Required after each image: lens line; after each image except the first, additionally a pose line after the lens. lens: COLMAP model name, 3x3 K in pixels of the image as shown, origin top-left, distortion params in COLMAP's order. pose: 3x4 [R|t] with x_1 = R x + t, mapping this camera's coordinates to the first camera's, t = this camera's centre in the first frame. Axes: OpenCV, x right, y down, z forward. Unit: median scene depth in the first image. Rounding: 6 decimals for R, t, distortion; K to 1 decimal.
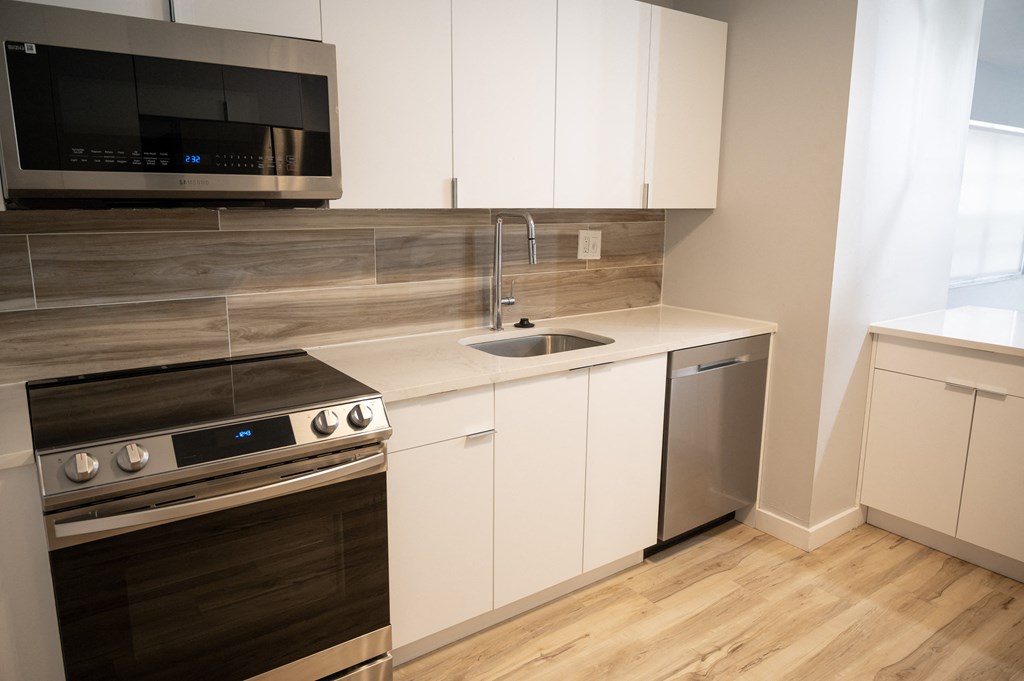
lens RADIAL K [[690.7, 0, 514.1], [0, 690.7, 337.1], [0, 0, 1]] dist [-0.009632, 0.003622]
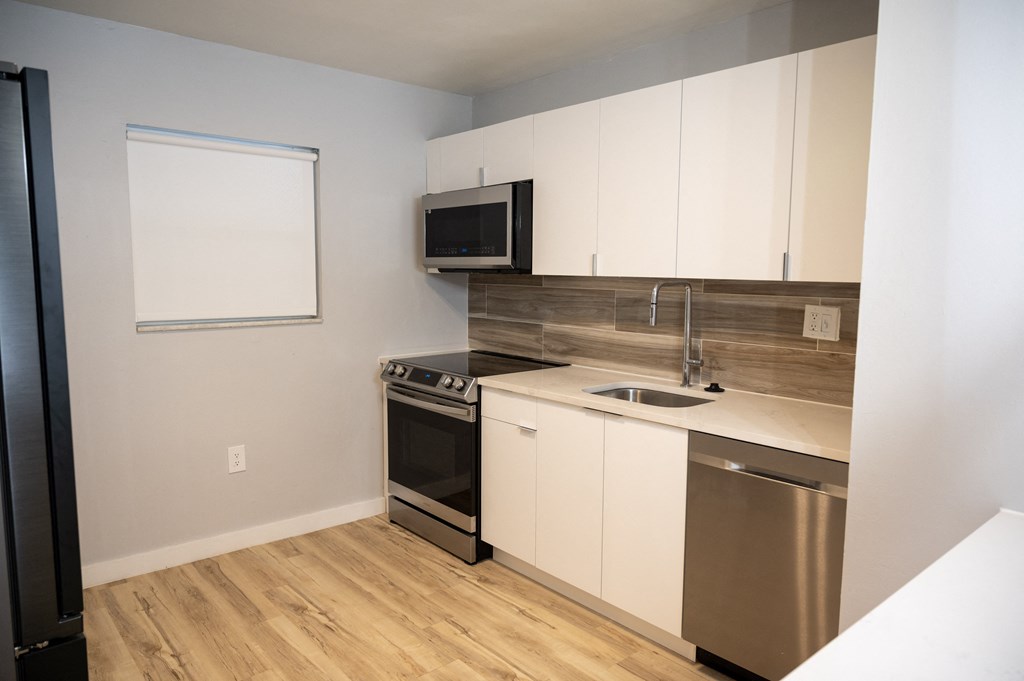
lens RADIAL K [[690.7, 0, 514.3], [0, 690.7, 342.3], [0, 0, 1]] dist [-0.009632, 0.003622]
pose [[0.085569, 0.101915, -0.991106, 1.135714], [-0.202510, 0.975769, 0.082853, -0.125512], [0.975534, 0.193620, 0.104135, 0.655755]]
